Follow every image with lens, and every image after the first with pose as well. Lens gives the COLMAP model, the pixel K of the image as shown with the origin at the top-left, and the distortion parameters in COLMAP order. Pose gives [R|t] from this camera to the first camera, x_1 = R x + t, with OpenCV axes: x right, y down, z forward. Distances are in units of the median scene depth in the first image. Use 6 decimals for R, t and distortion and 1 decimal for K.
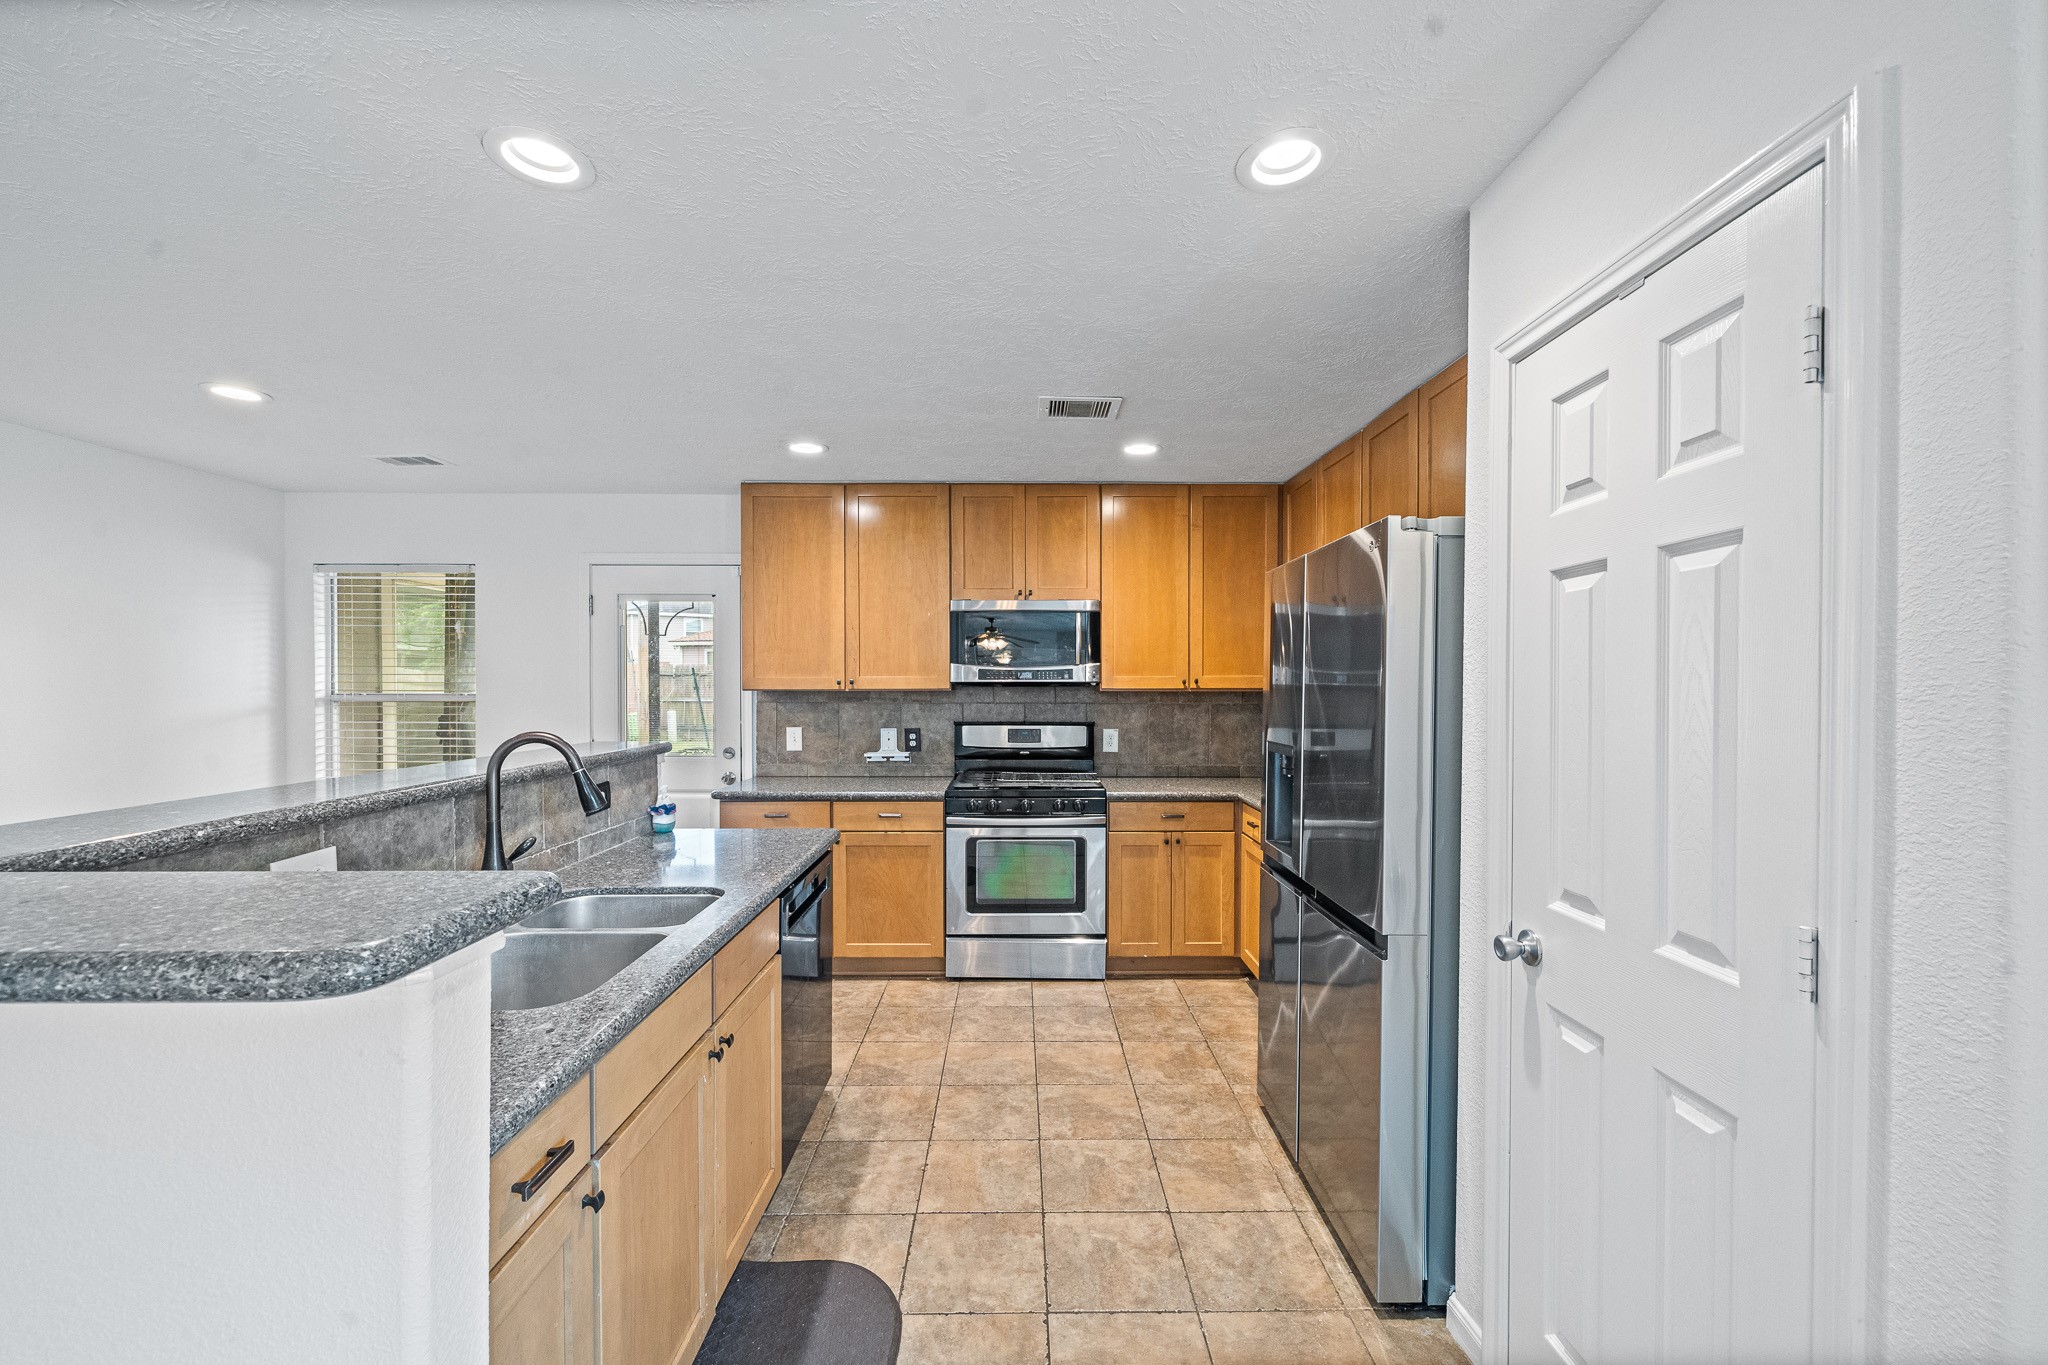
lens RADIAL K [[799.1, 0, 1017.7], [0, 799.1, 686.4], [0, 0, 1]] dist [-0.006064, 0.000236]
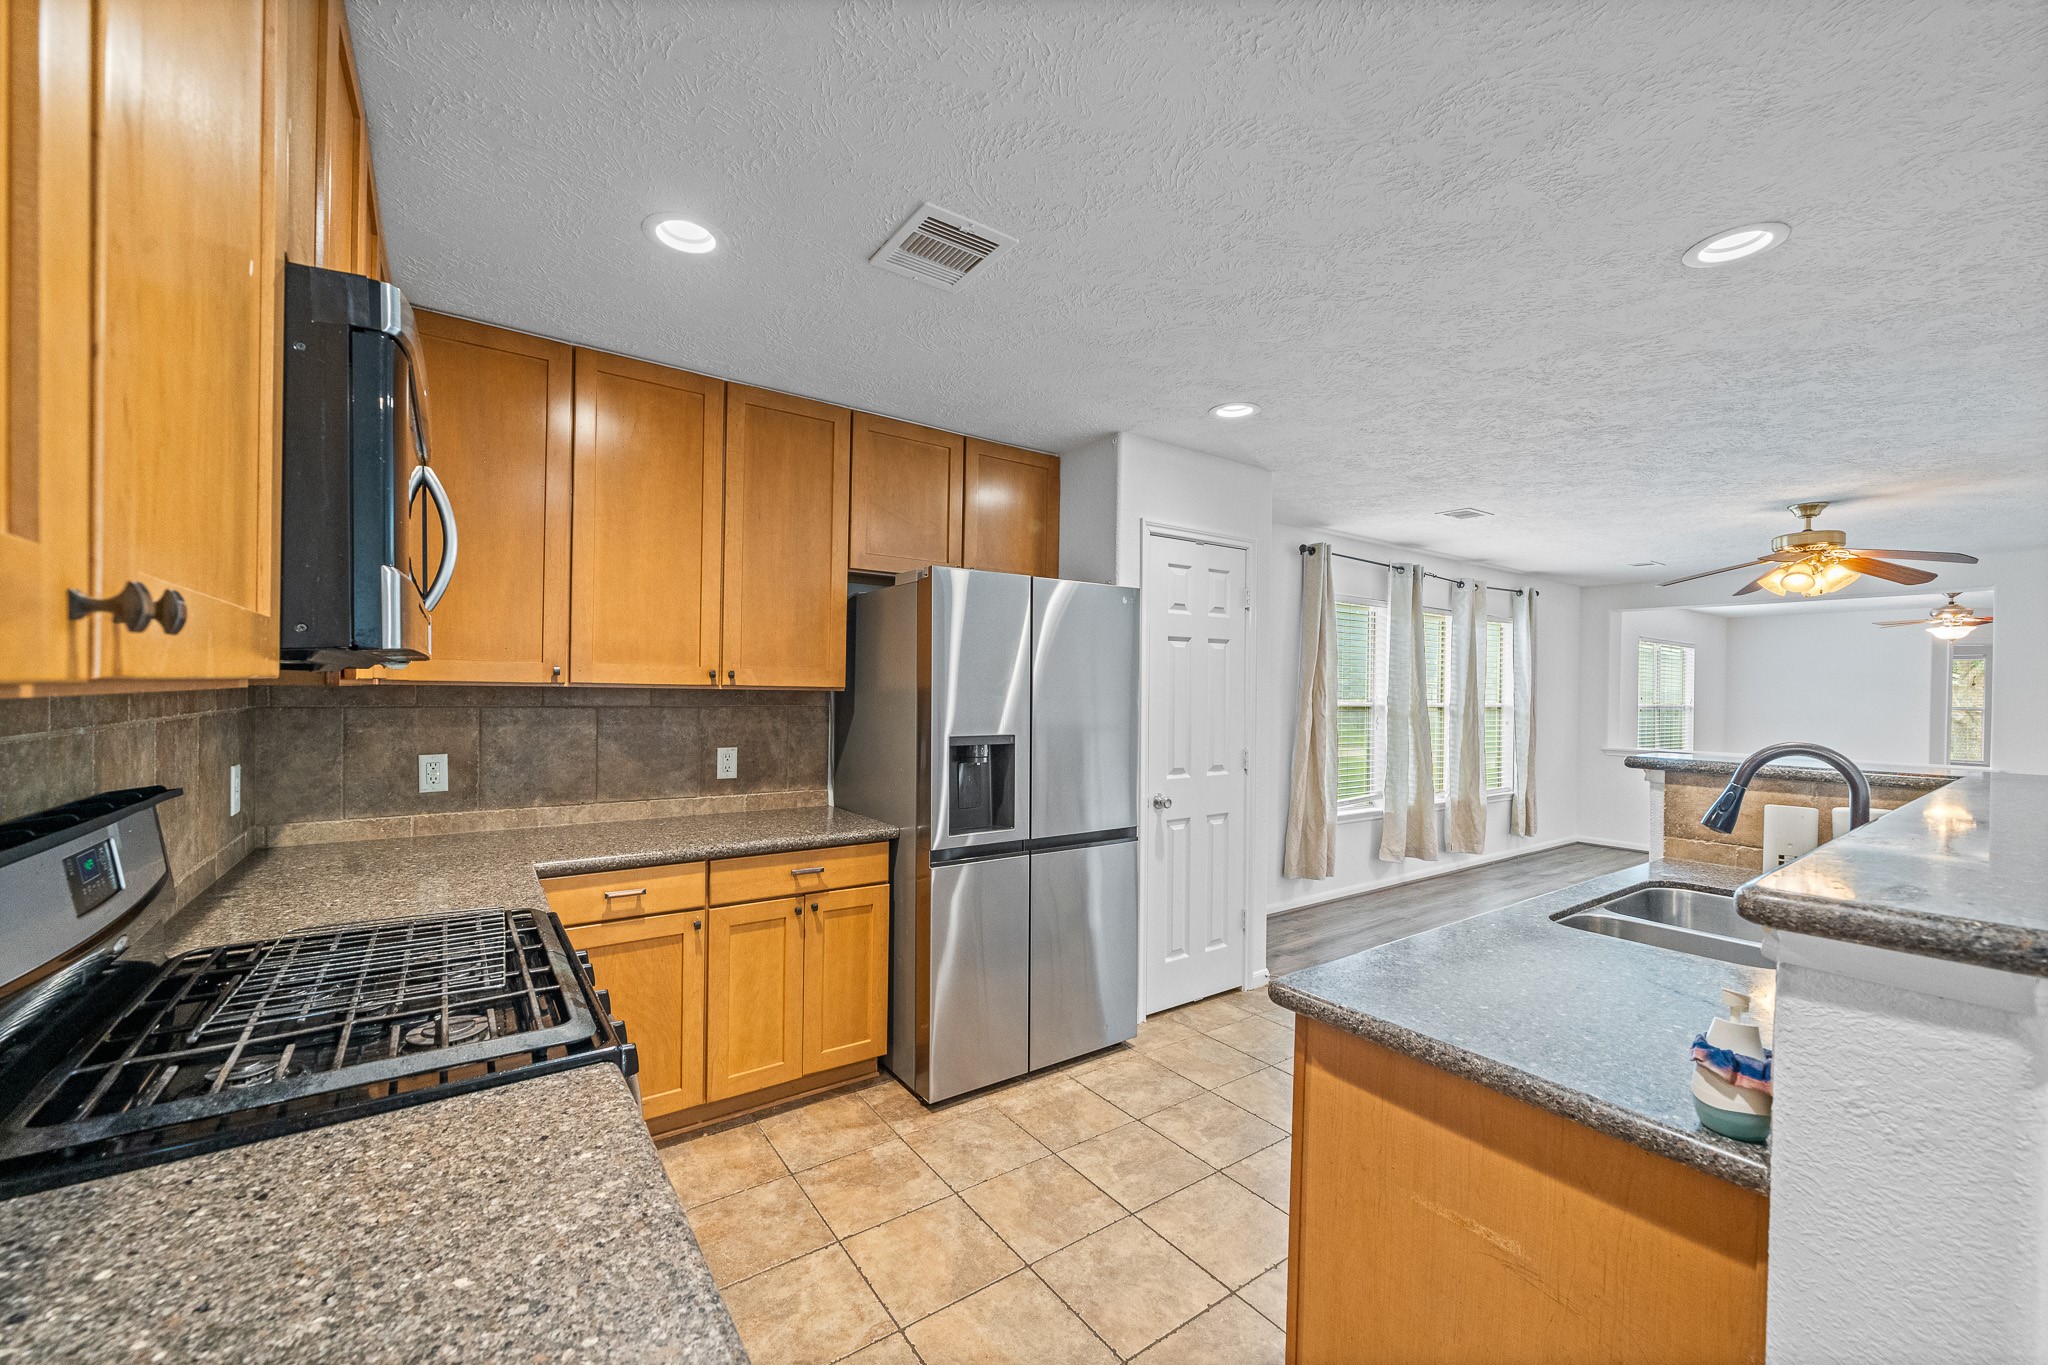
lens RADIAL K [[799.1, 0, 1020.0], [0, 799.1, 700.6], [0, 0, 1]] dist [-0.006064, 0.000236]
pose [[-0.575129, -0.018274, 0.817859, -0.369102], [-0.006876, 0.999823, 0.017504, 0.002263], [-0.818034, 0.004443, -0.575153, 0.990636]]
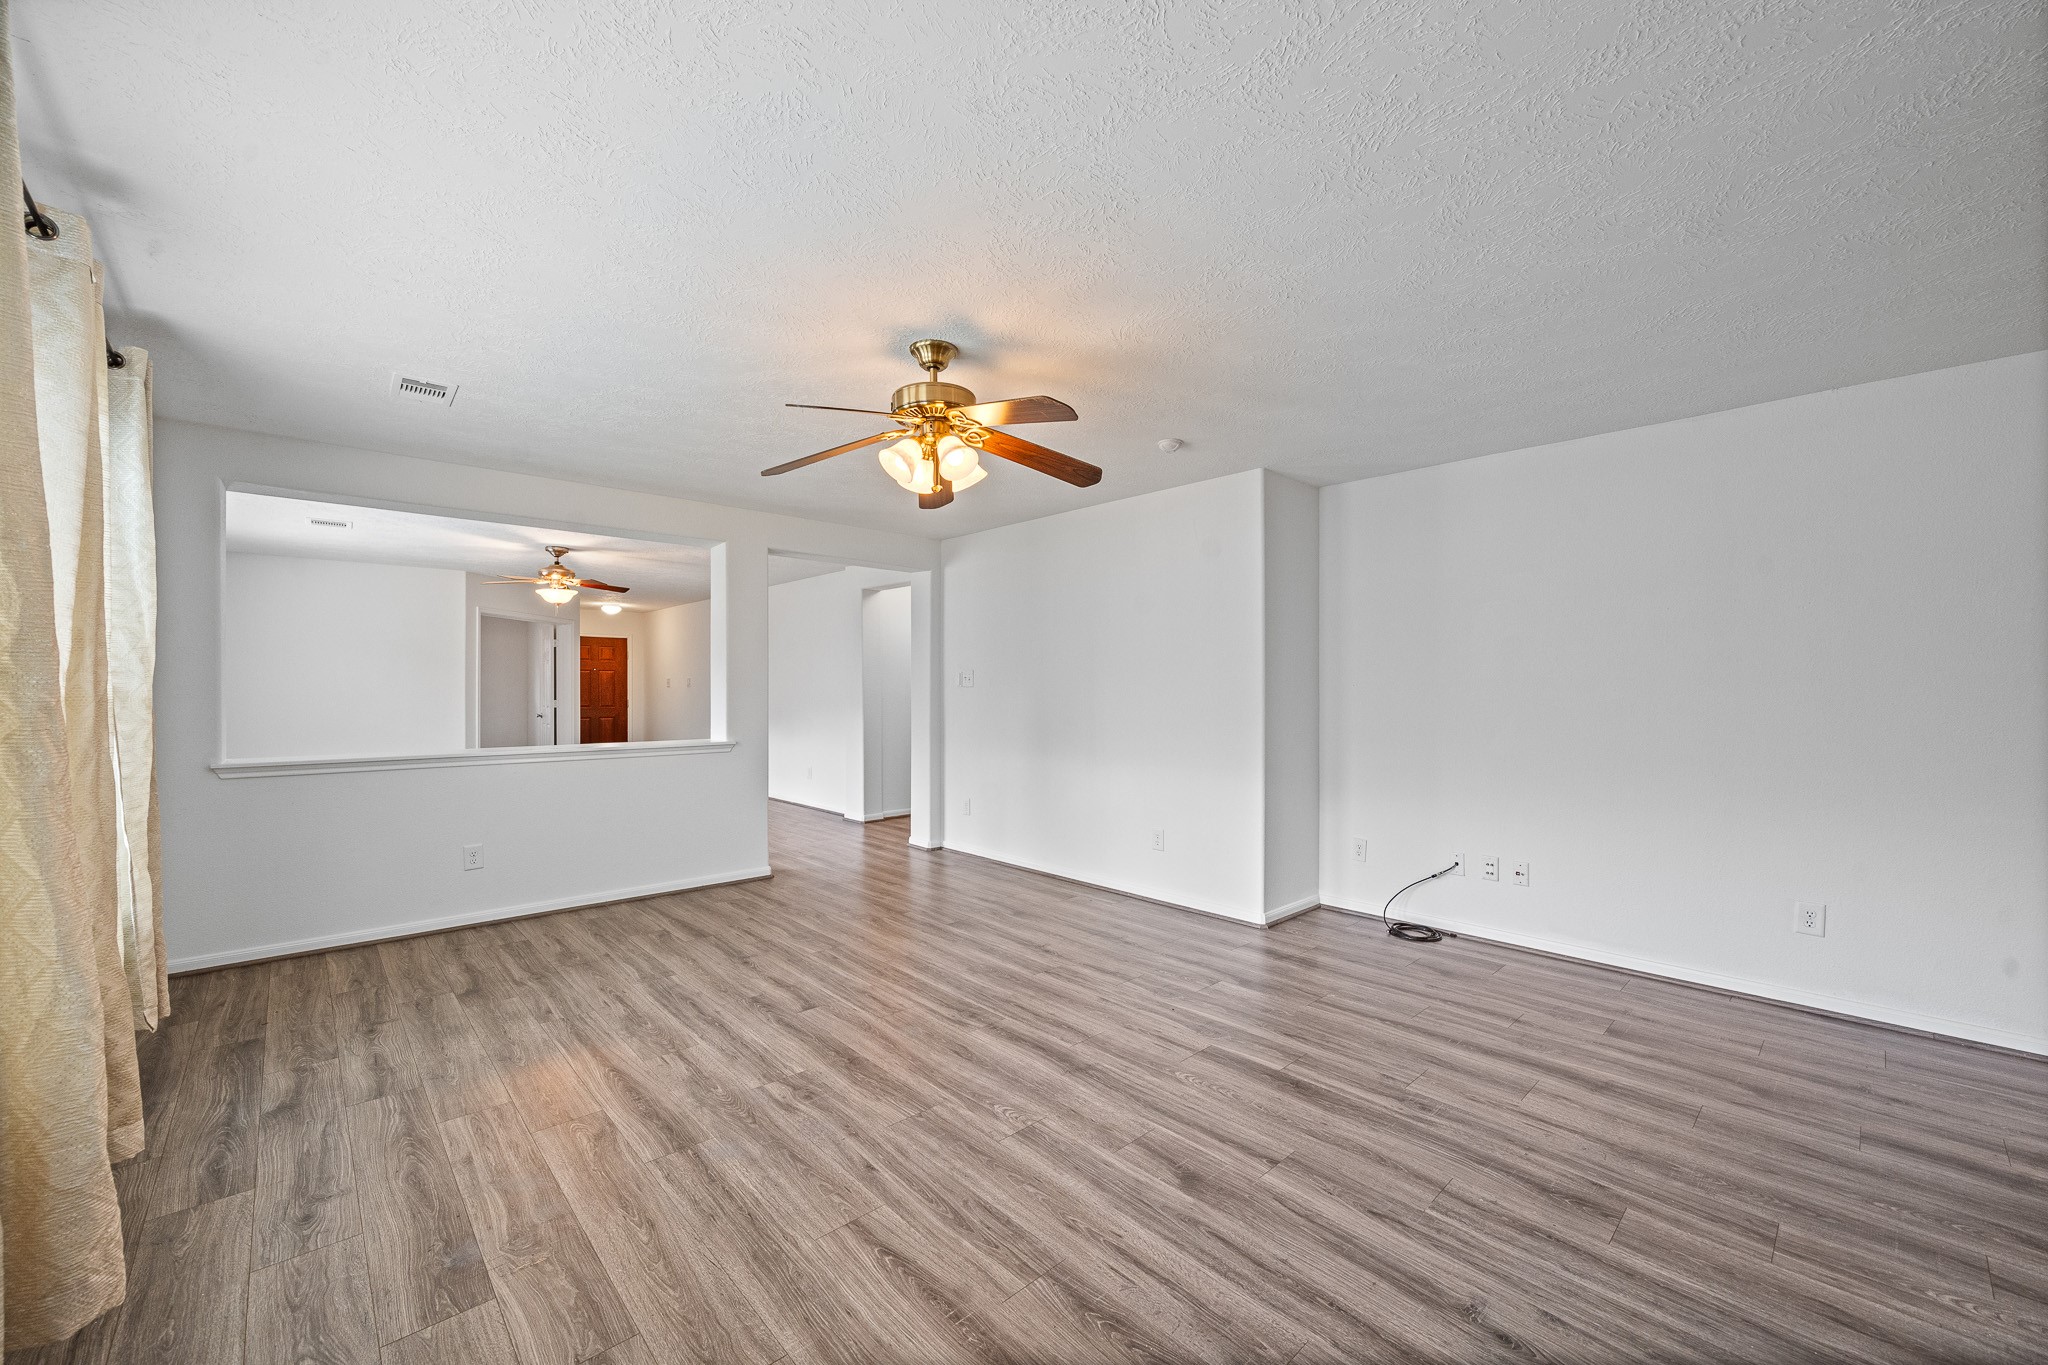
lens RADIAL K [[799.1, 0, 1017.2], [0, 799.1, 691.7], [0, 0, 1]] dist [-0.006064, 0.000236]
pose [[-0.739853, 0.000041, -0.672768, 0.306817], [-0.007930, 0.999930, 0.008783, 0.043113], [0.672722, 0.011833, -0.739801, 0.079094]]
